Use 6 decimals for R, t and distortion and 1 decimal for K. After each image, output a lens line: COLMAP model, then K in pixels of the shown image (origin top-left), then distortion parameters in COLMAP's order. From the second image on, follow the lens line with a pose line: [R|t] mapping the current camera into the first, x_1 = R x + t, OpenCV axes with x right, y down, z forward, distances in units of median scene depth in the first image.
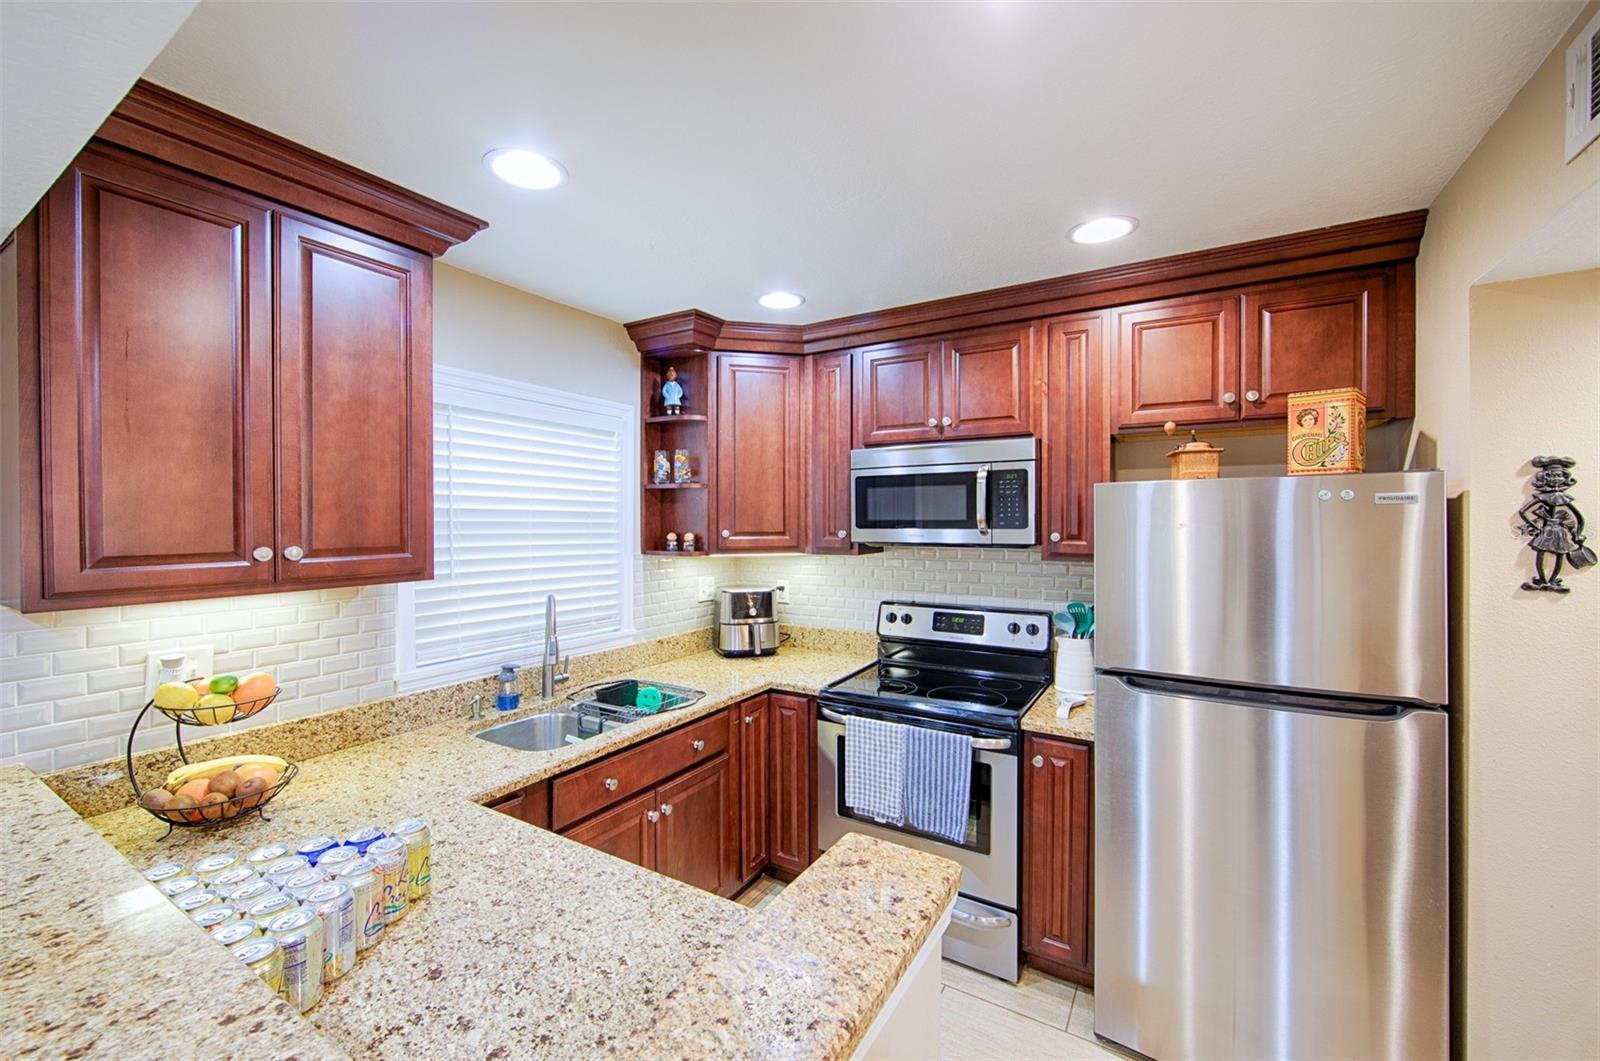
lens RADIAL K [[642.3, 0, 790.3], [0, 642.3, 523.8], [0, 0, 1]] dist [-0.008564, 0.000770]
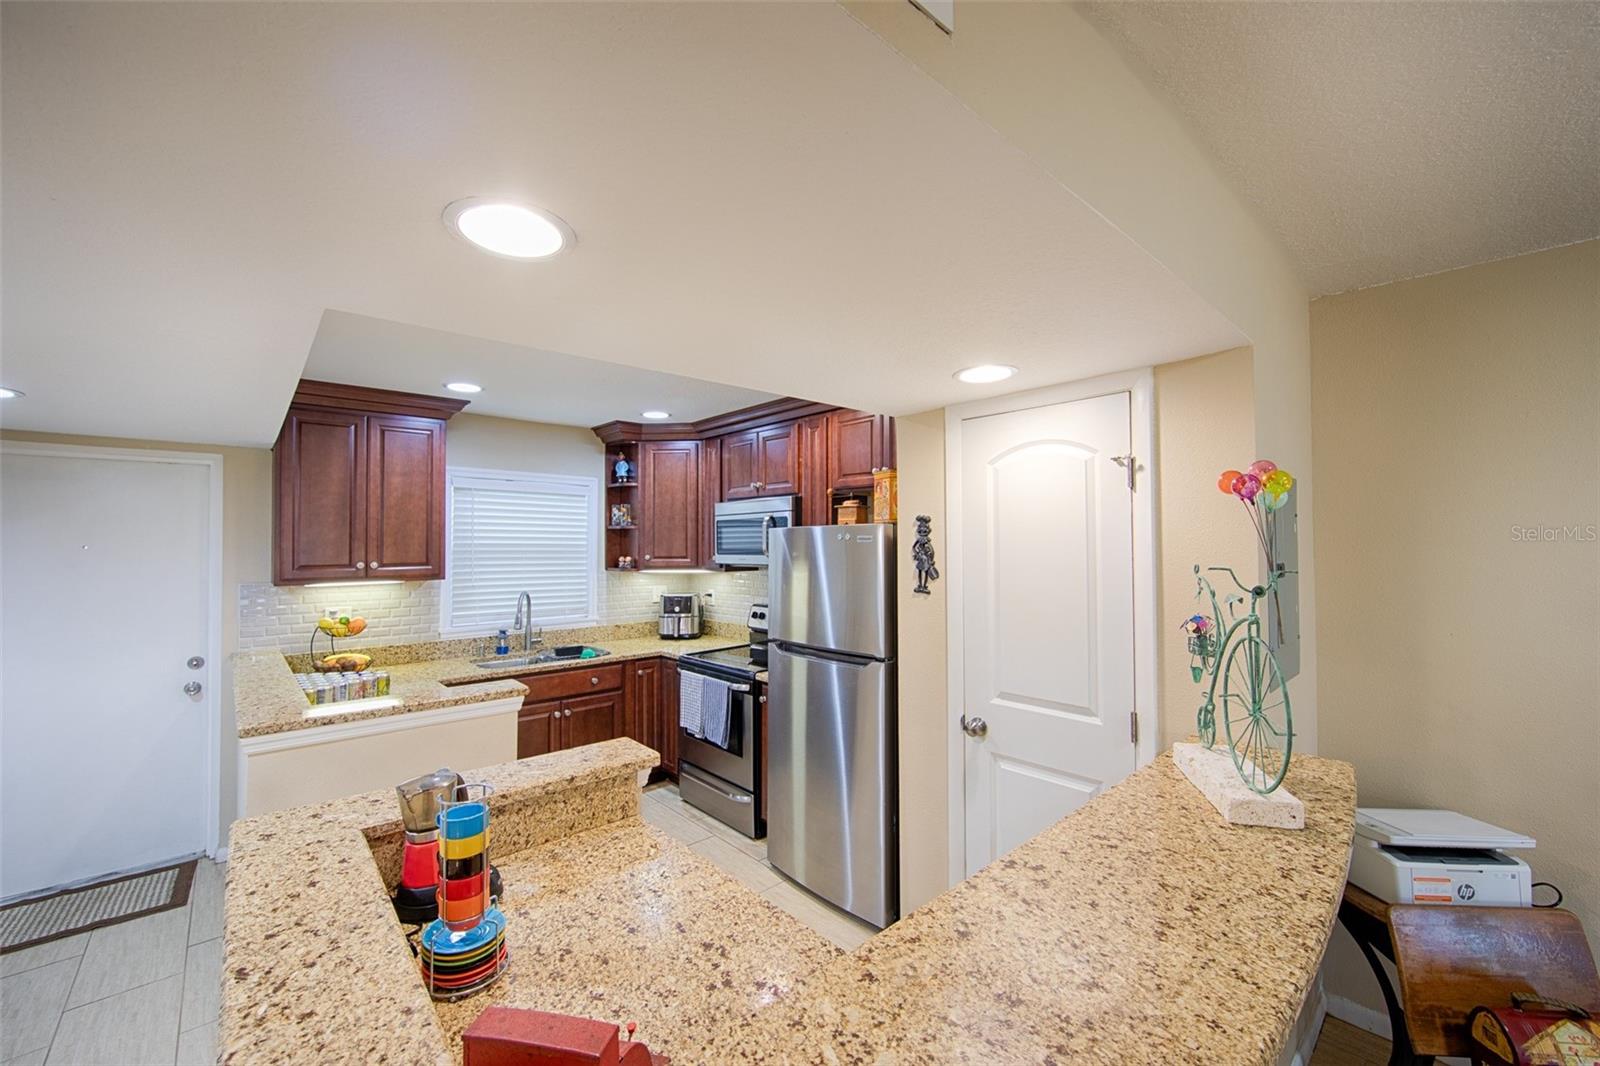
lens RADIAL K [[631.0, 0, 793.3], [0, 631.0, 531.2], [0, 0, 1]] dist [-0.011774, 0.000349]
pose [[0.960146, -0.006834, -0.279416, 0.838000], [-0.000158, 0.999688, -0.024993, -0.012267], [0.279499, 0.024041, 0.959845, -0.475266]]
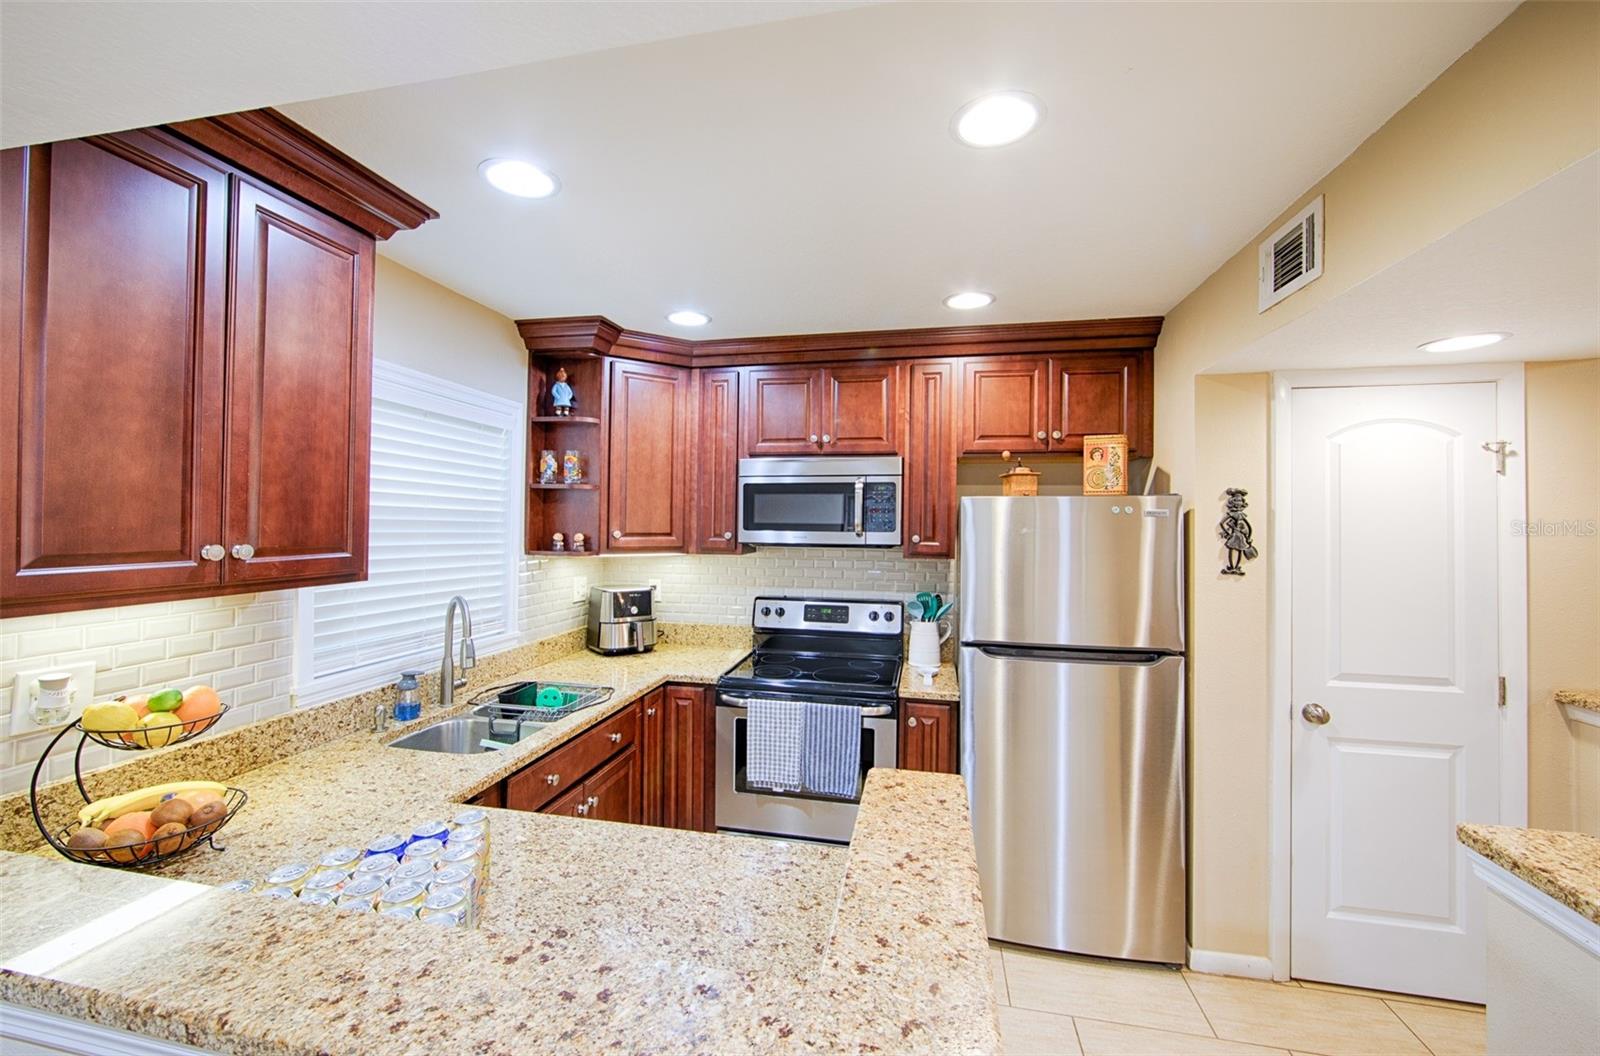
lens RADIAL K [[639.3, 0, 786.4], [0, 639.3, 516.0], [0, 0, 1]] dist [-0.008158, 0.000647]
pose [[0.942537, 0.016569, 0.333689, -0.233516], [-0.011237, 0.999777, -0.017902, 0.001904], [-0.333911, 0.013123, 0.942513, -0.069442]]
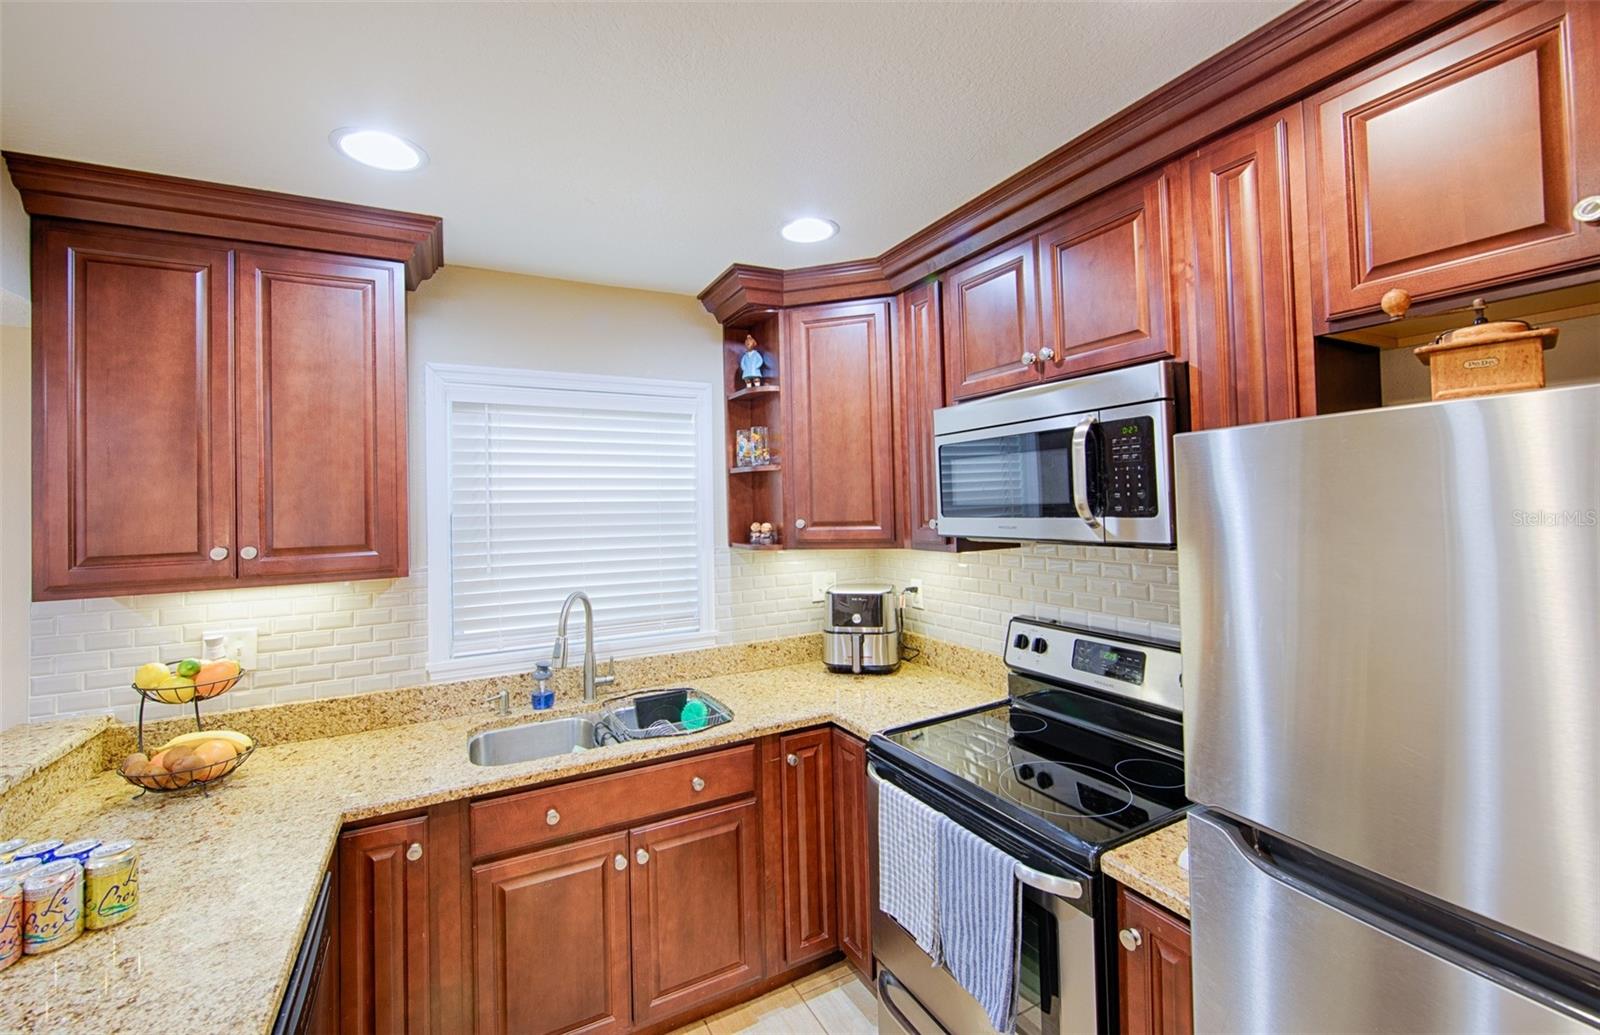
lens RADIAL K [[648.5, 0, 796.6], [0, 648.5, 486.5], [0, 0, 1]] dist [-0.008987, 0.000063]
pose [[0.864325, -0.032847, -0.501860, 0.396573], [0.021051, 0.999353, -0.029152, -0.010528], [0.502493, 0.014632, 0.864458, 0.337393]]
